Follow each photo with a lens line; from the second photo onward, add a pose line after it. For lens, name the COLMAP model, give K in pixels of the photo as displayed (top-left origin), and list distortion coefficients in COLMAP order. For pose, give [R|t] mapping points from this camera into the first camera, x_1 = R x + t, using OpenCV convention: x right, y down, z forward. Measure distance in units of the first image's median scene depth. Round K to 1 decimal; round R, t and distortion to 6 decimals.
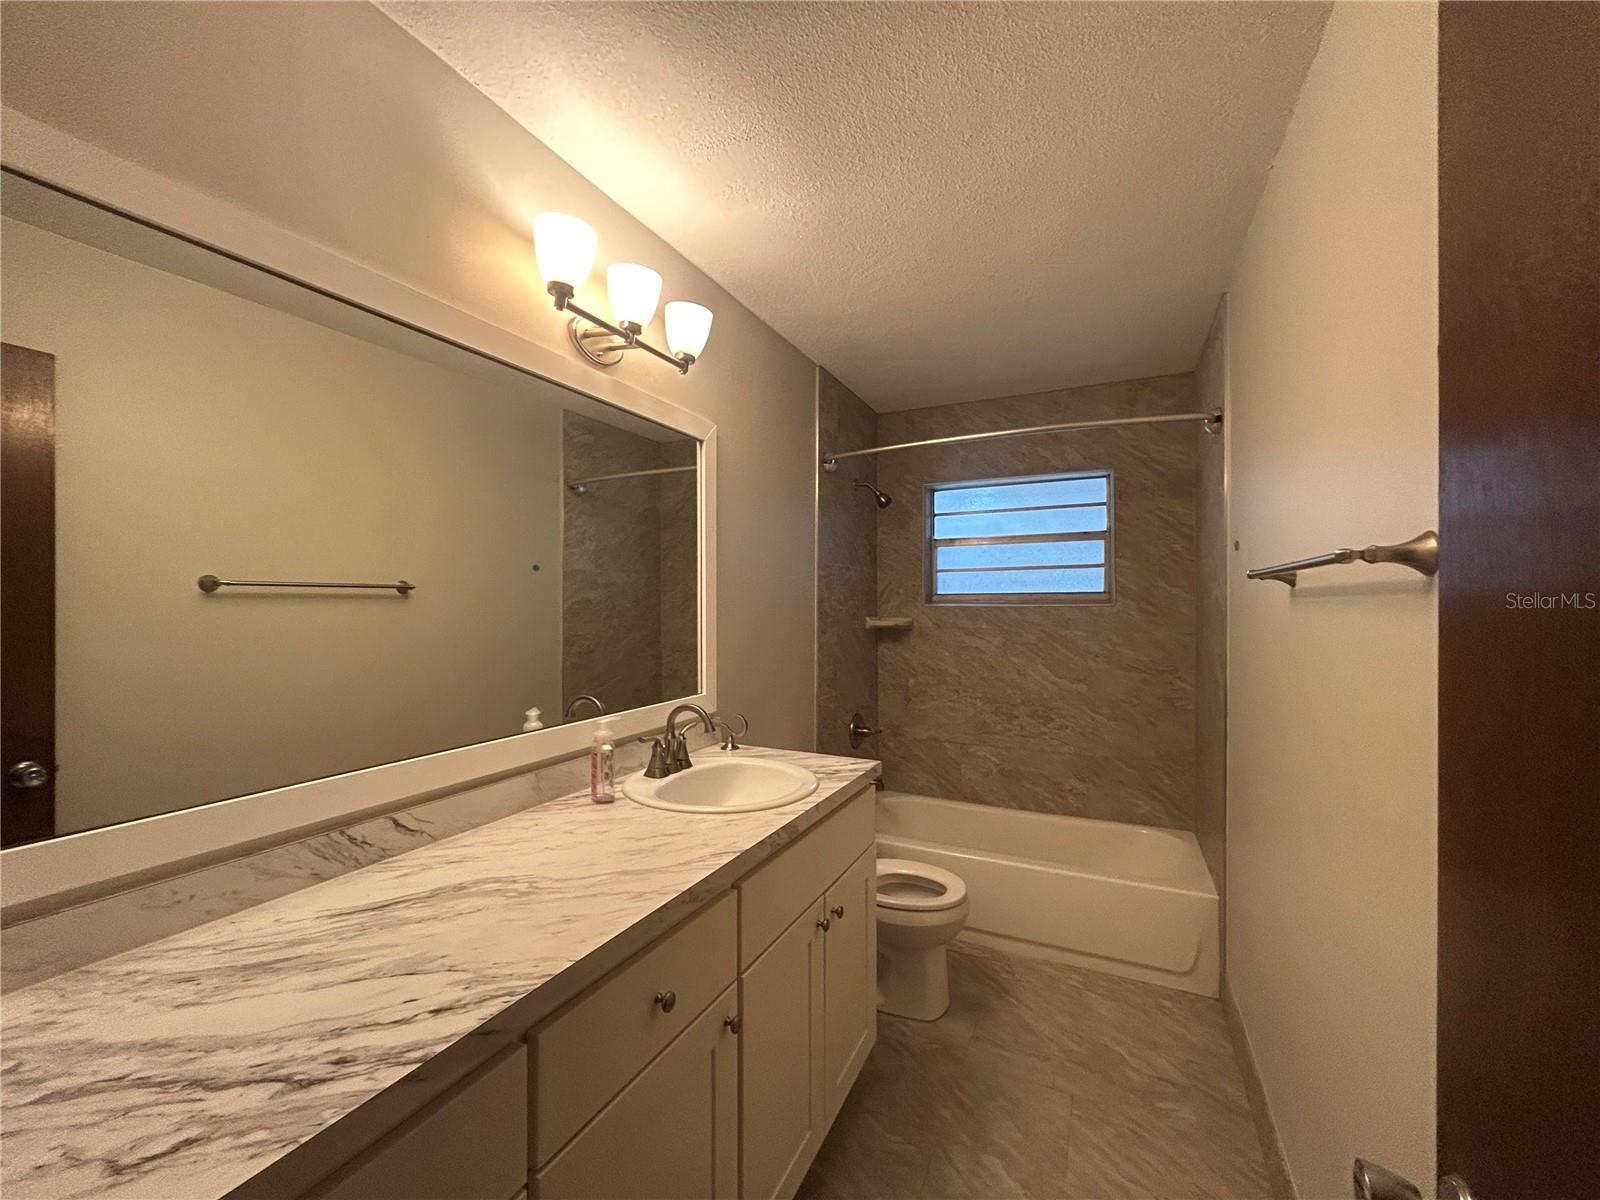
lens RADIAL K [[643.8, 0, 799.9], [0, 643.8, 603.6], [0, 0, 1]] dist [0.000792, 0.000191]
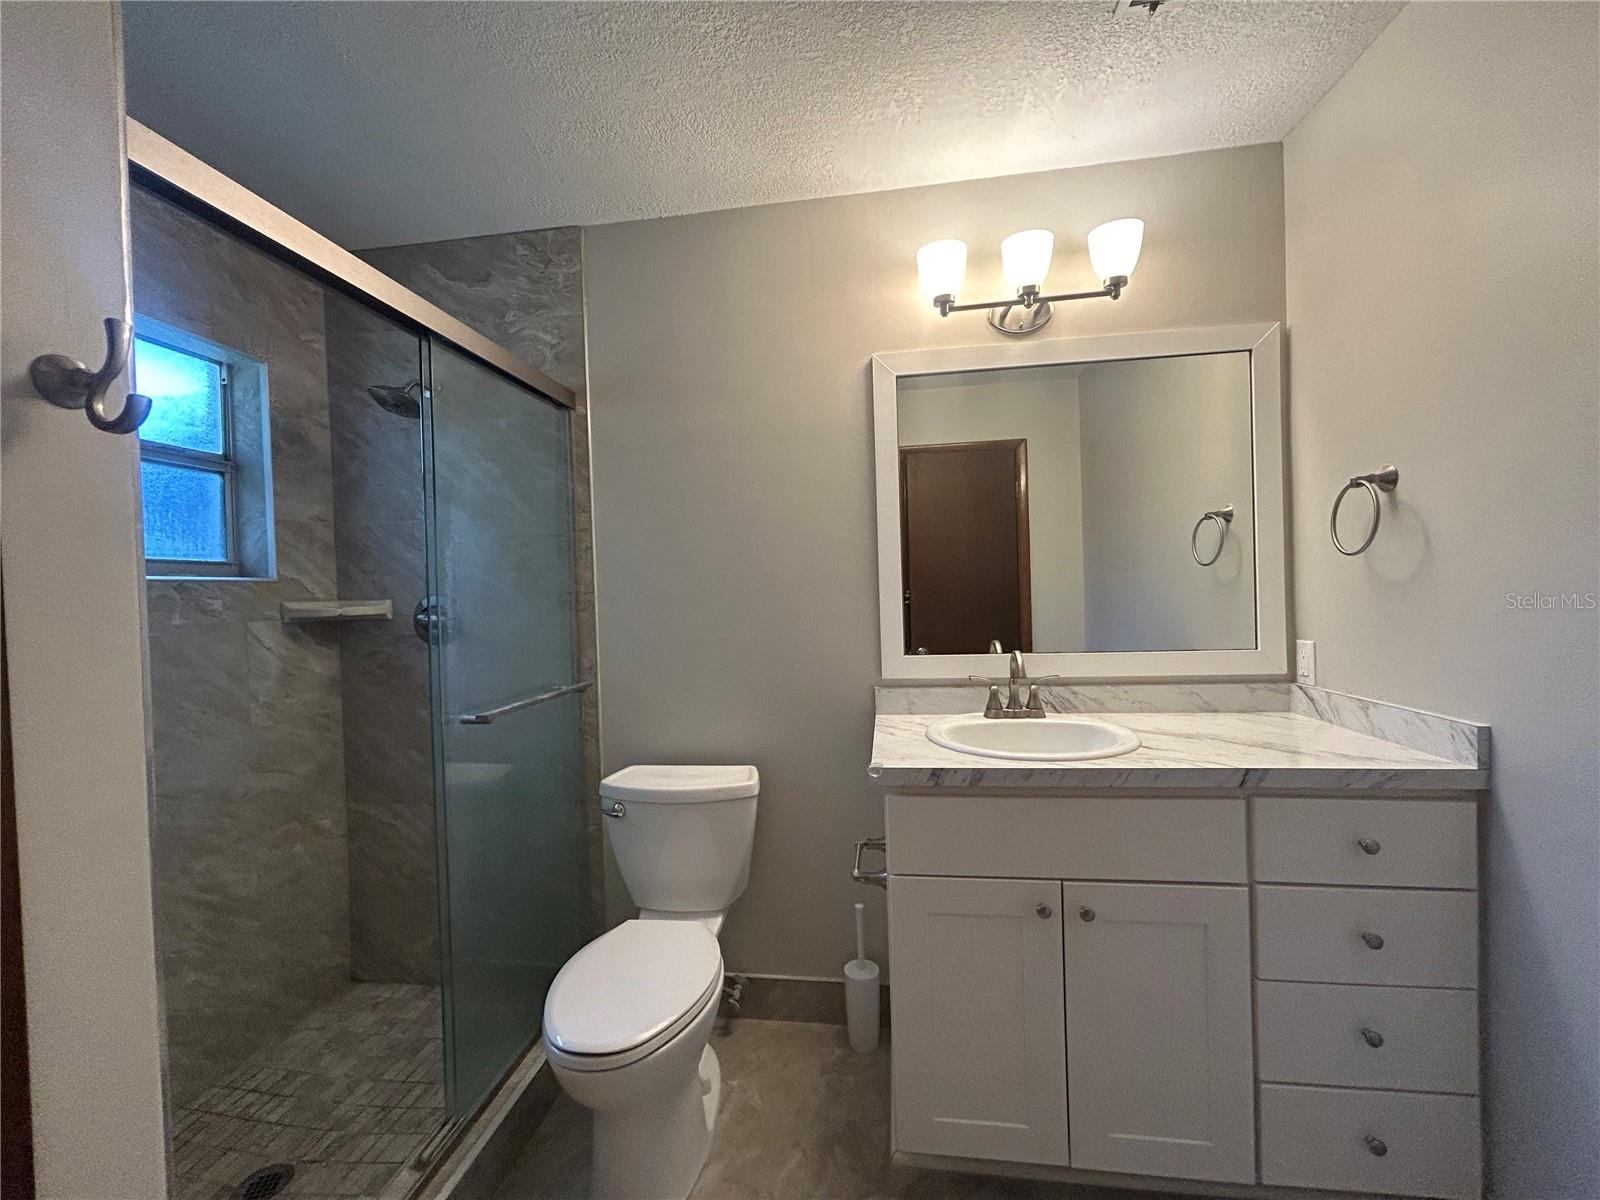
lens RADIAL K [[643.8, 0, 799.9], [0, 643.8, 603.6], [0, 0, 1]] dist [0.000792, 0.000191]
pose [[0.305172, 0.005240, -0.952283, 0.620890], [0.033287, 0.999315, 0.016166, 0.038776], [0.951715, -0.036632, 0.304788, 0.336252]]
